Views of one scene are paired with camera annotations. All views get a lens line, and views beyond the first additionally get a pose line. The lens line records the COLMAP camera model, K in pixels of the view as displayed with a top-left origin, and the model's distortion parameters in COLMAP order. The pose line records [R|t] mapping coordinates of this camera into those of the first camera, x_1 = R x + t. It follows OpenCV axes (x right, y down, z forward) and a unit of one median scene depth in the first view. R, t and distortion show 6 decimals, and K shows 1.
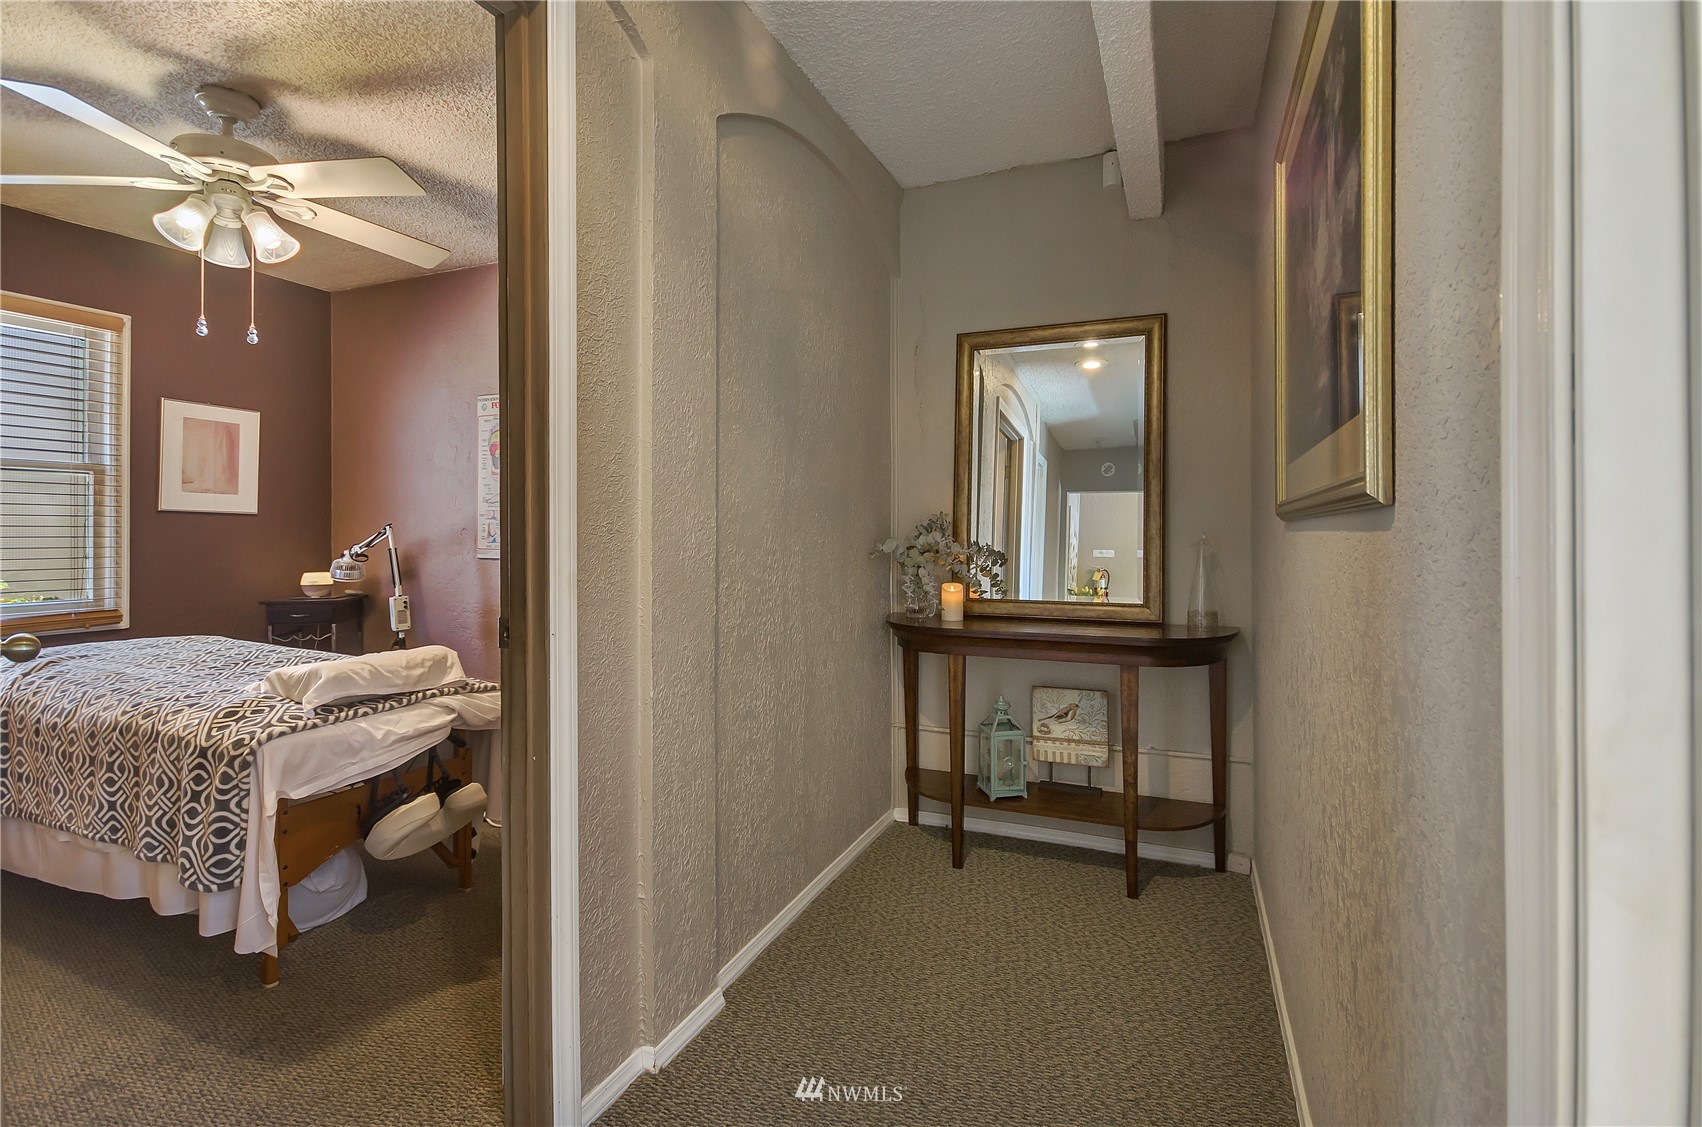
lens RADIAL K [[779.8, 0, 834.4], [0, 779.8, 527.3], [0, 0, 1]] dist [0.006701, -0.006221]
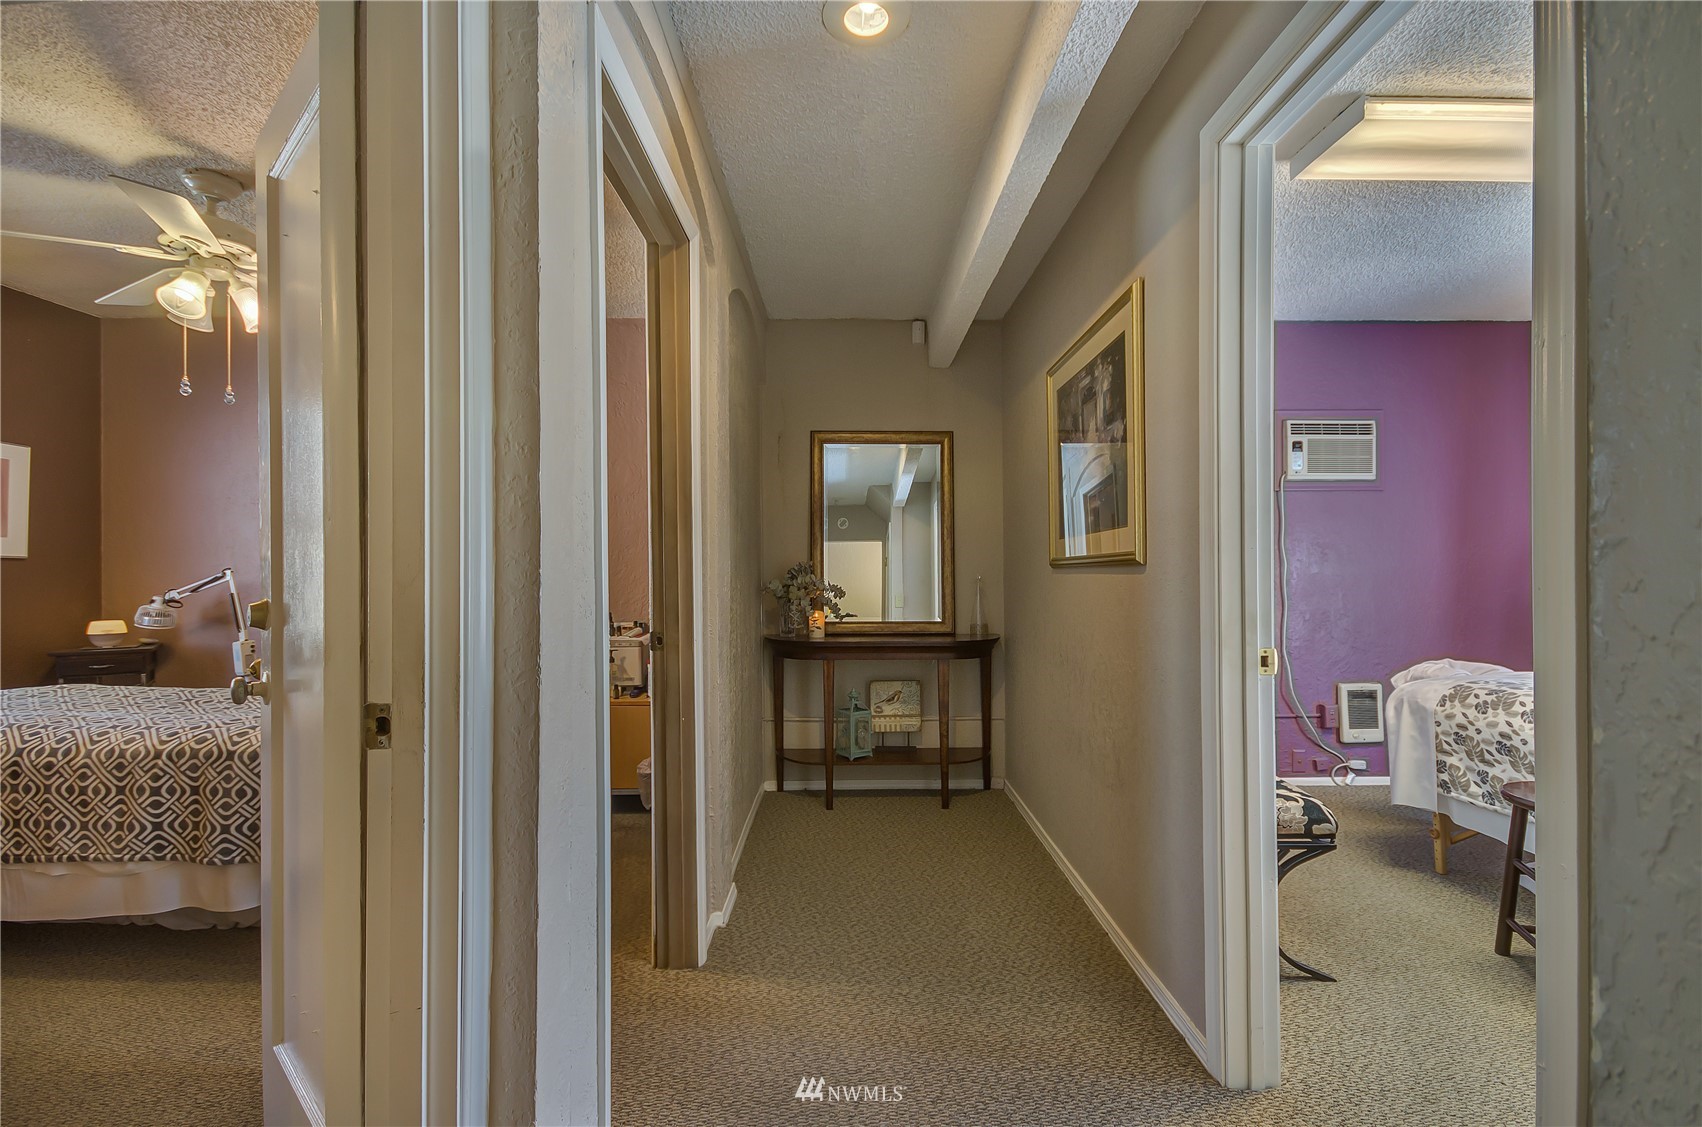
lens RADIAL K [[779.8, 0, 836.9], [0, 779.8, 559.5], [0, 0, 1]] dist [0.006701, -0.006221]
pose [[0.921945, 0.002727, 0.387310, -0.407634], [0.001167, 0.999951, -0.009817, -0.008379], [-0.387318, 0.009503, 0.921897, -0.347542]]
